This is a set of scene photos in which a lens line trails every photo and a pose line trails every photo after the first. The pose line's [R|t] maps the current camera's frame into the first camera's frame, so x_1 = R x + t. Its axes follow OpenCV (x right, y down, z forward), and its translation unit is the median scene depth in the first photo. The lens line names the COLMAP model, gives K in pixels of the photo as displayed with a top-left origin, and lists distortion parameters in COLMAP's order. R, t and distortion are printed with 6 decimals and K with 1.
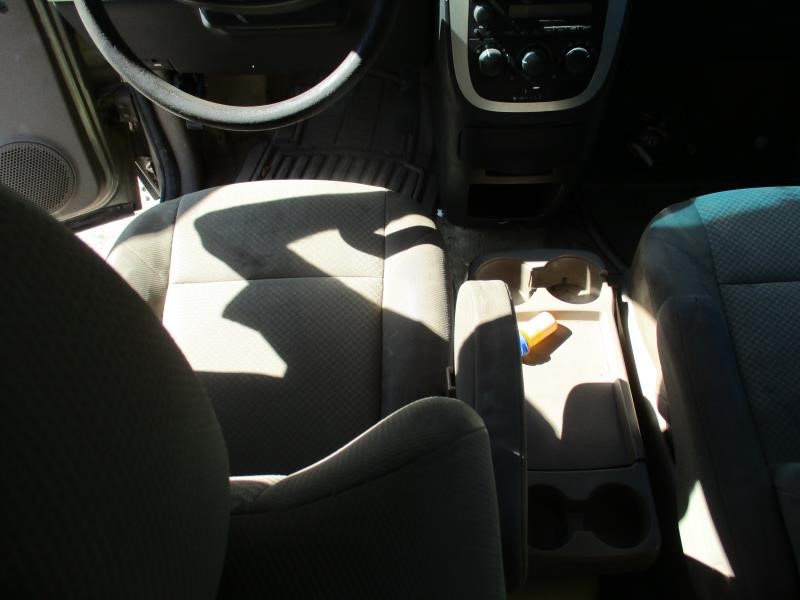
lens RADIAL K [[662.4, 0, 400.0], [0, 662.4, 300.0], [0, 0, 1]] dist [-0.000140, -0.002798]
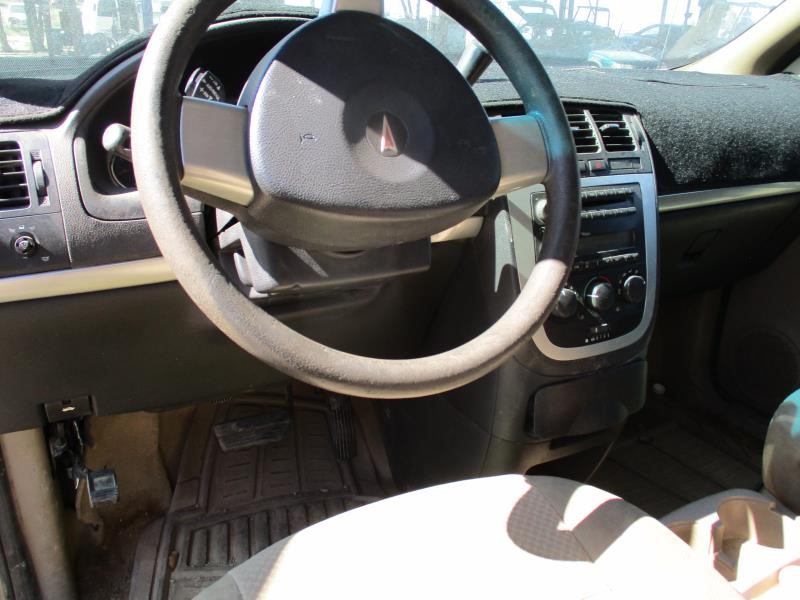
lens RADIAL K [[662.4, 0, 400.0], [0, 662.4, 300.0], [0, 0, 1]] dist [-0.000140, -0.002798]
pose [[0.871259, -0.111515, 0.477987, -0.447816], [0.349534, 0.824648, -0.444727, -0.048316], [-0.344577, 0.554545, 0.757460, 0.399395]]
